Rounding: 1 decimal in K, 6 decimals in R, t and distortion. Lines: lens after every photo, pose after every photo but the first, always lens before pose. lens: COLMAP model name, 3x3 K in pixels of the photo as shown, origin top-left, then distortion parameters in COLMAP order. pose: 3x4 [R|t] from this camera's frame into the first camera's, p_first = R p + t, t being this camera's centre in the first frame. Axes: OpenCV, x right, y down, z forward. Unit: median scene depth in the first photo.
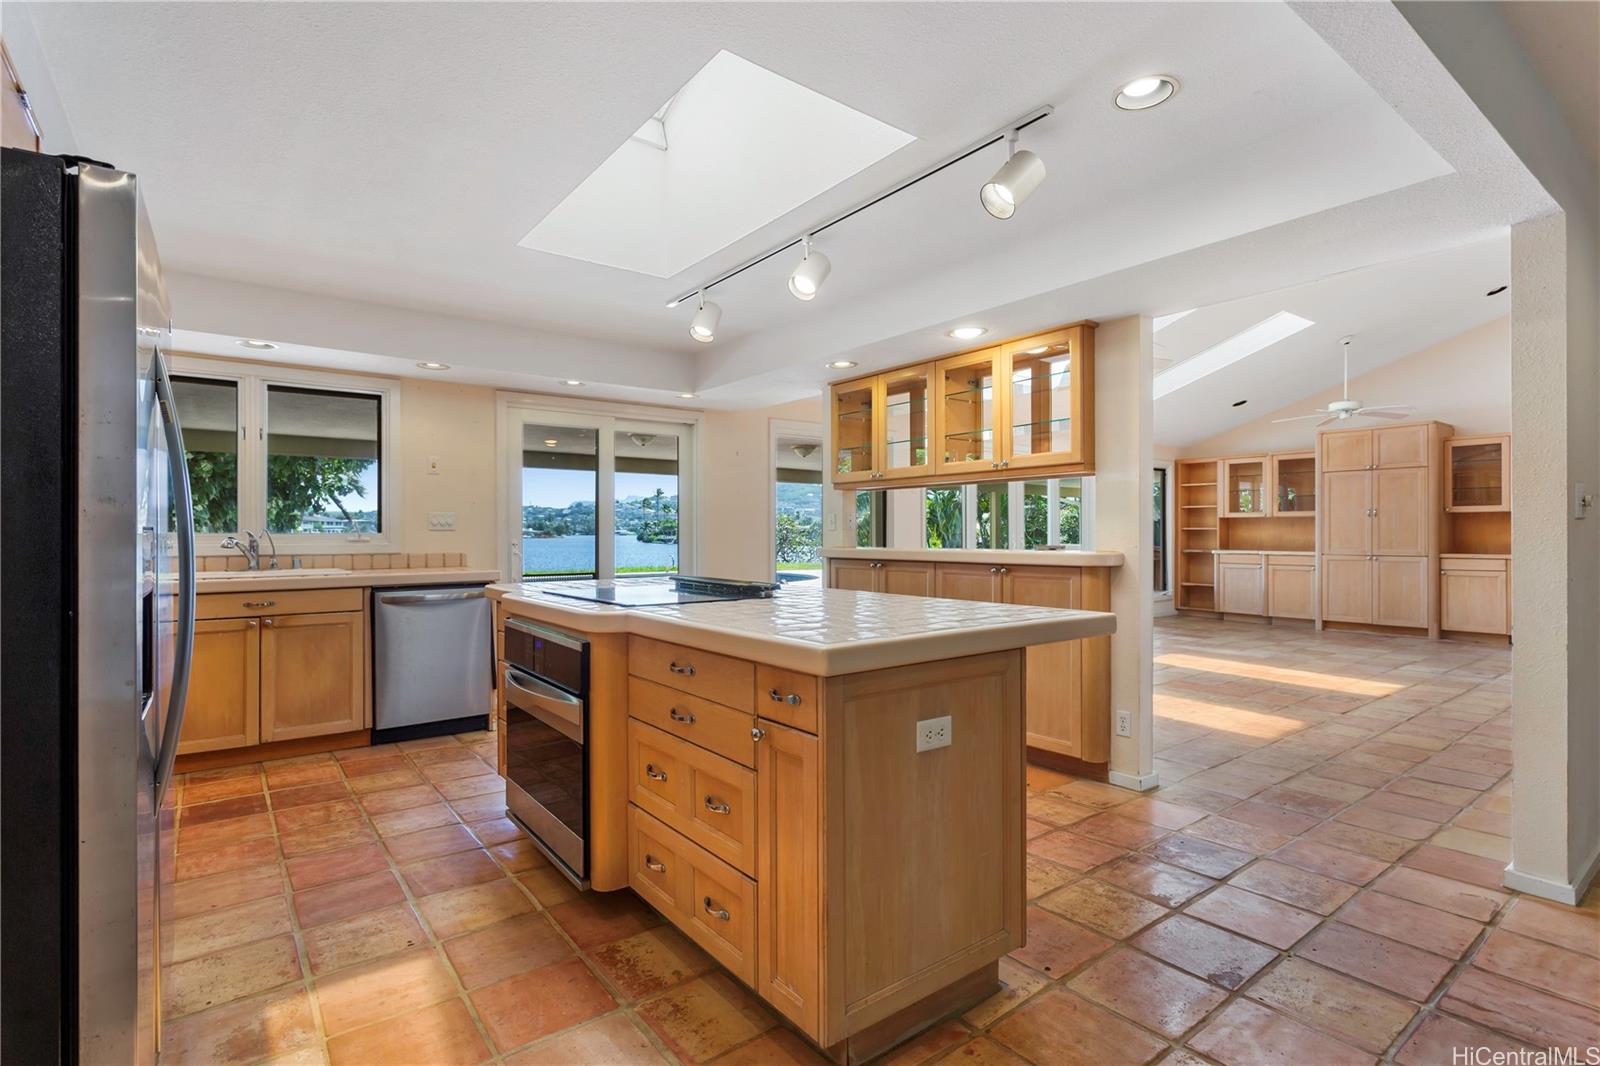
lens RADIAL K [[771.3, 0, 790.1], [0, 771.3, 532.5], [0, 0, 1]] dist [-0.006494, -0.000546]
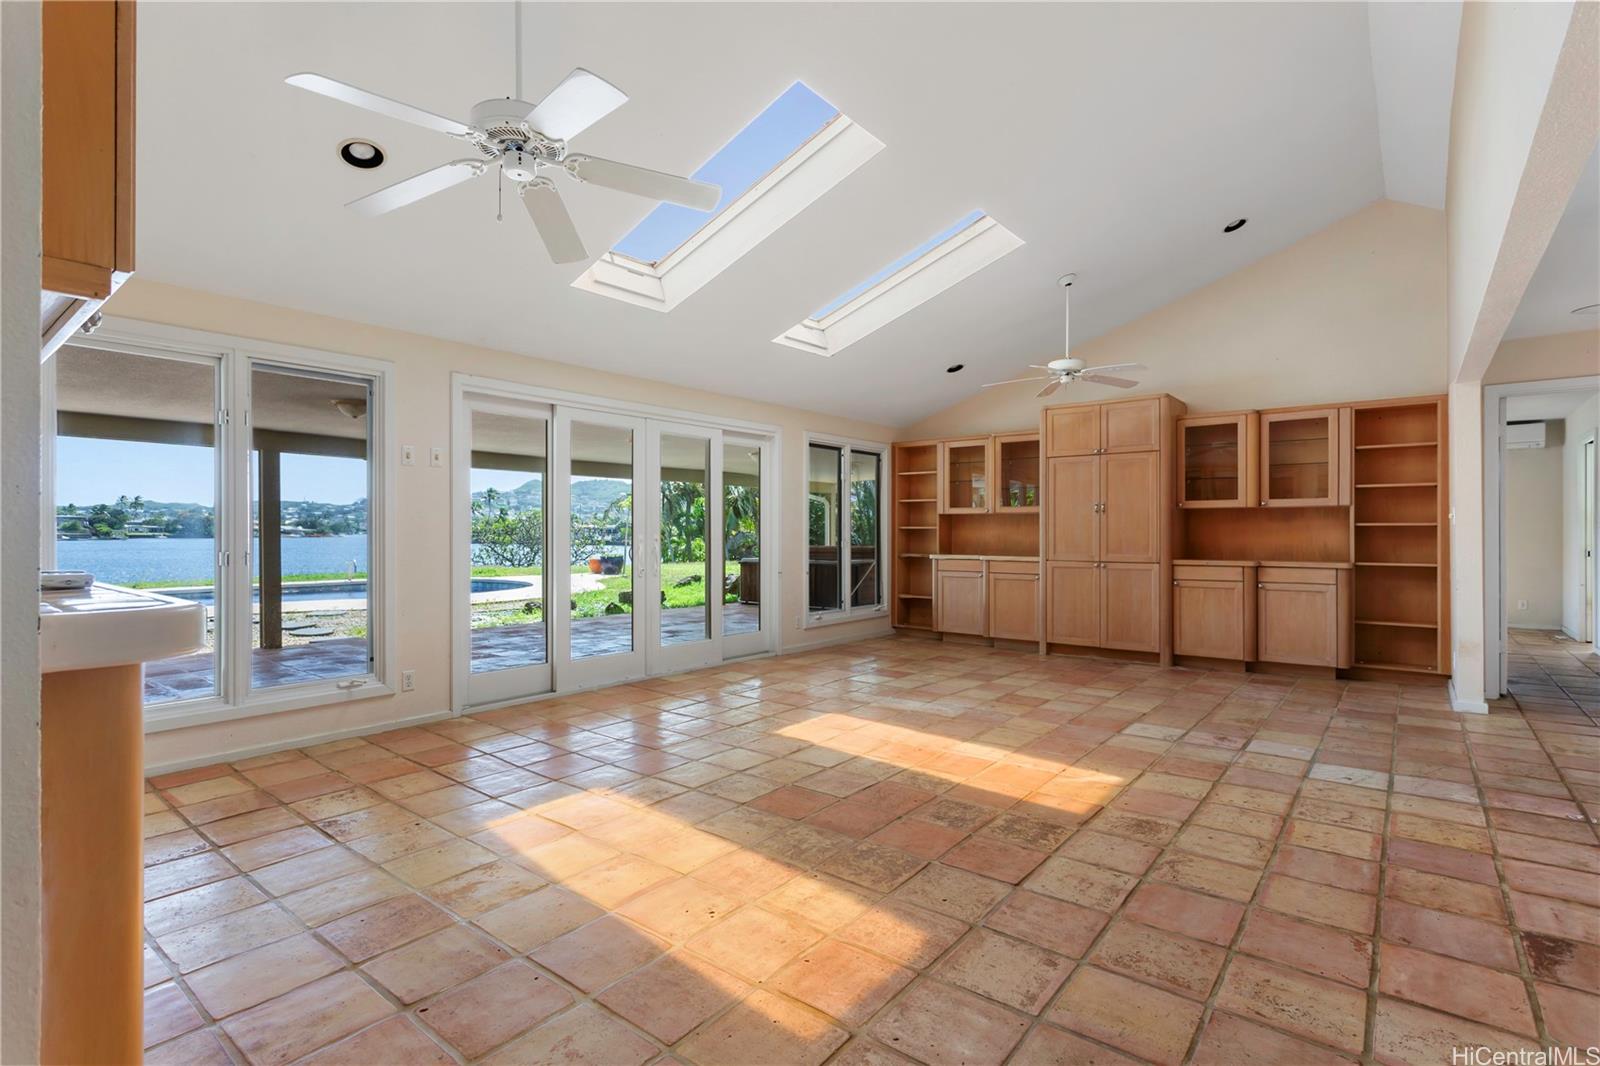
lens RADIAL K [[771.3, 0, 792.9], [0, 771.3, 531.7], [0, 0, 1]] dist [-0.006494, -0.000546]
pose [[0.970421, 0.000245, 0.241419, 0.239522], [-0.000345, 1.000000, 0.000371, -0.001279], [-0.241419, -0.000443, 0.970421, 0.281944]]
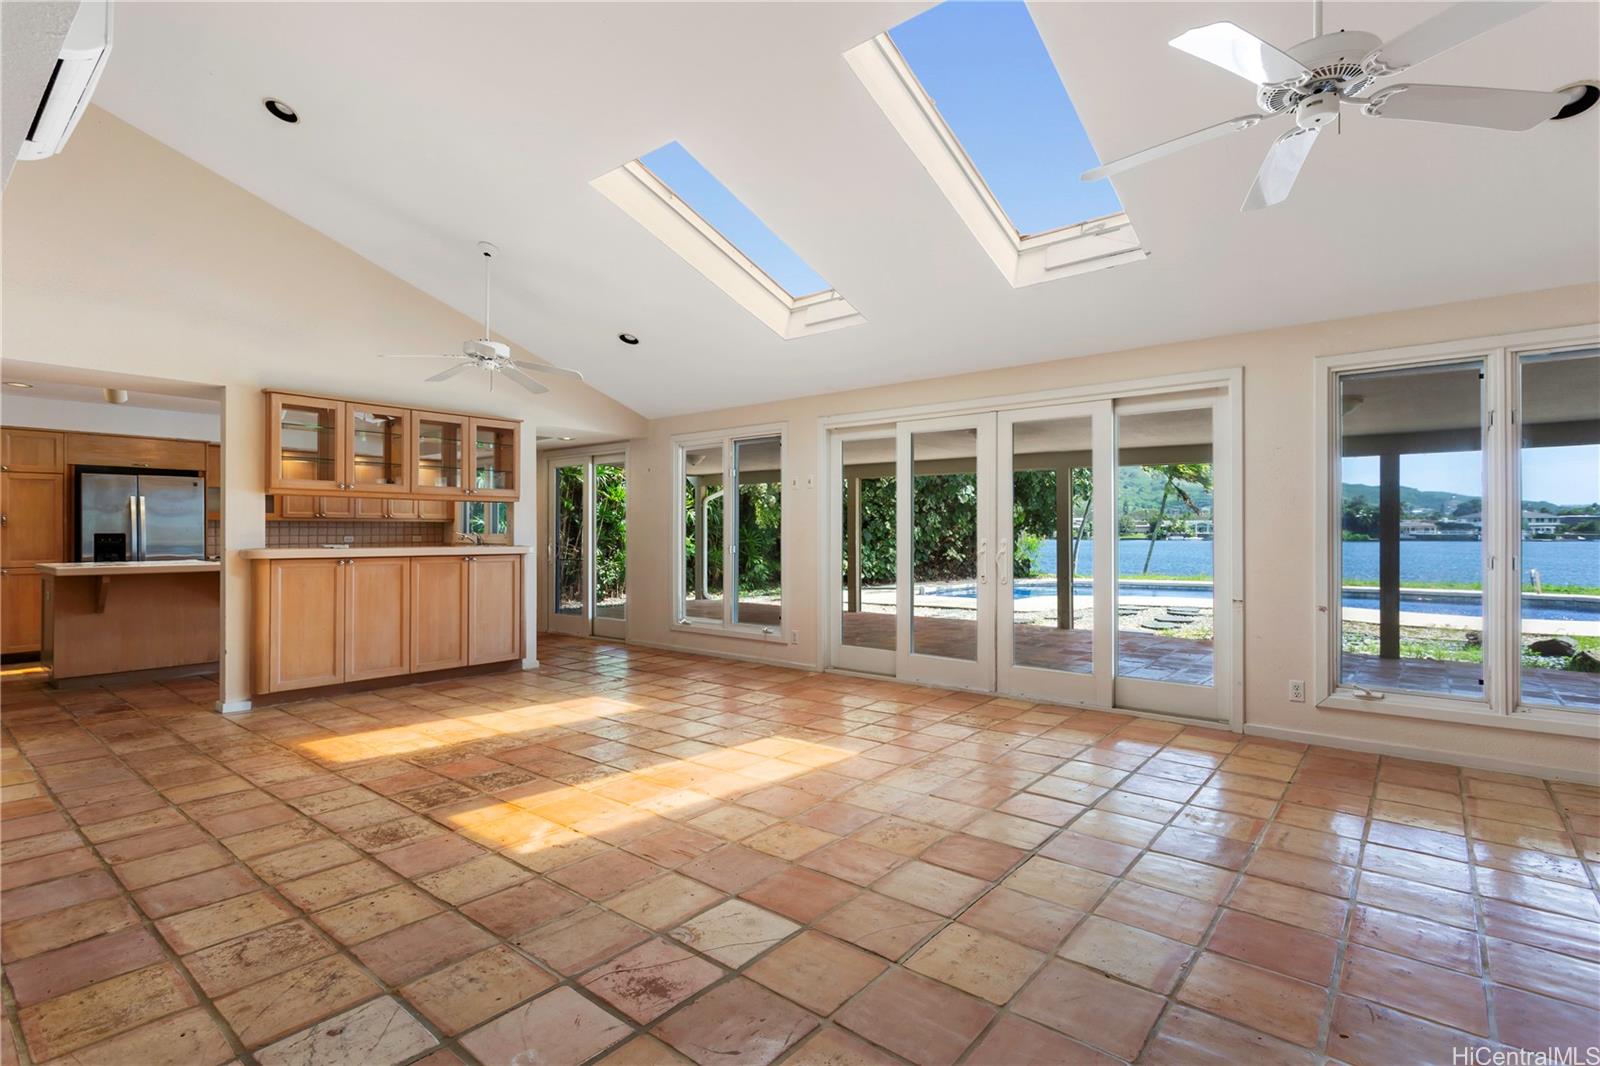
lens RADIAL K [[771.3, 0, 803.2], [0, 771.3, 530.0], [0, 0, 1]] dist [-0.006494, -0.000546]
pose [[0.235900, -0.001531, -0.971776, 0.827185], [-0.001139, 0.999998, -0.001852, -0.003435], [0.971777, 0.001544, 0.235898, 0.663020]]
